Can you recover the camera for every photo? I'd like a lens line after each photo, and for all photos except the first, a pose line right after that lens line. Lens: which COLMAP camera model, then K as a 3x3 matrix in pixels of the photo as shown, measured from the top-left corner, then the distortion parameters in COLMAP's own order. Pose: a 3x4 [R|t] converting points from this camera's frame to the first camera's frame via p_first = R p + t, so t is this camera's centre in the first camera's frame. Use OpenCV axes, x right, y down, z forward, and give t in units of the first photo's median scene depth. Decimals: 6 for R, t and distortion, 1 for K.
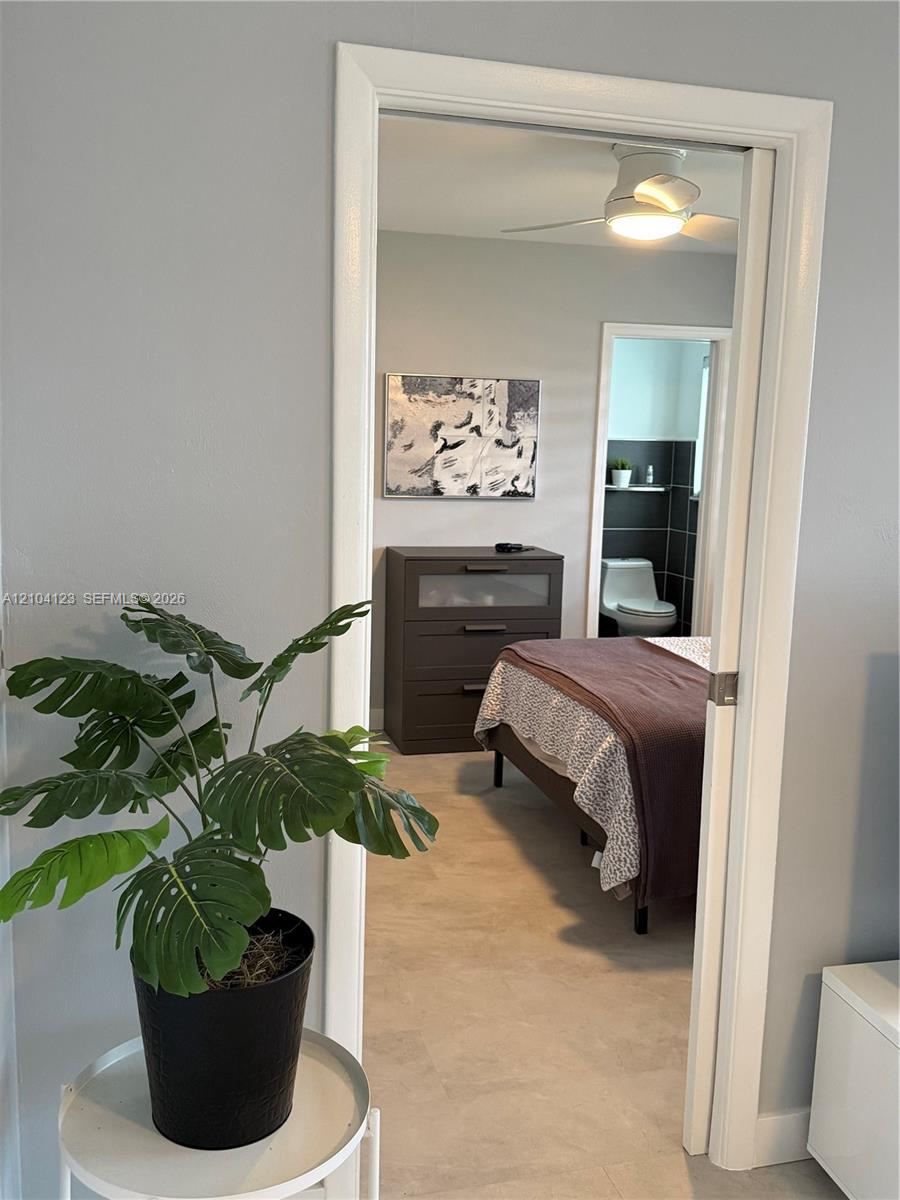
lens RADIAL K [[1105.0, 0, 446.3], [0, 1105.0, 609.7], [0, 0, 1]] dist [0.076155, 0.000000]
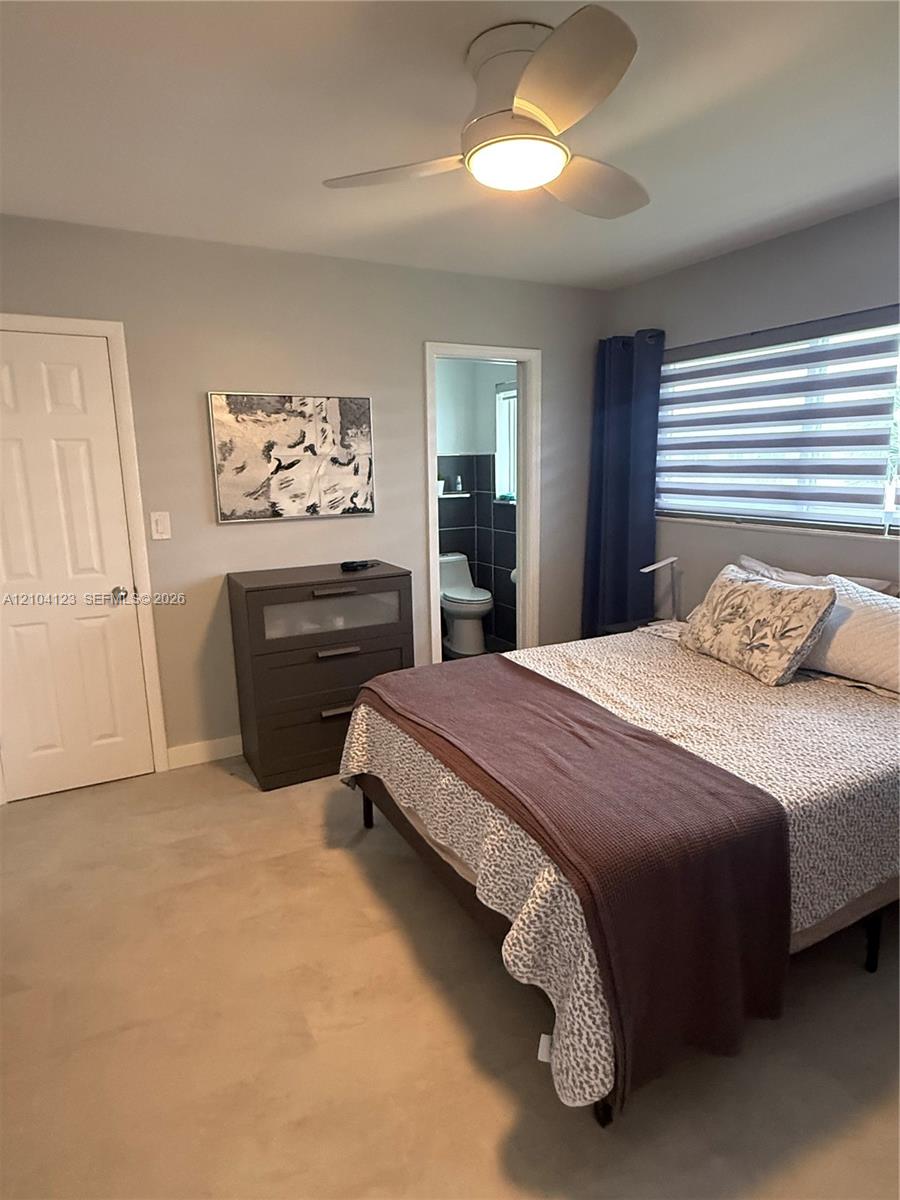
lens RADIAL K [[675.4, 0, 457.7], [0, 675.4, 597.5], [0, 0, 1]] dist [-0.003410, 0.002870]
pose [[0.970403, -0.088413, 0.224723, 0.007594], [0.077654, 0.995390, 0.056293, -0.056050], [-0.228664, -0.037176, 0.972795, 0.393627]]
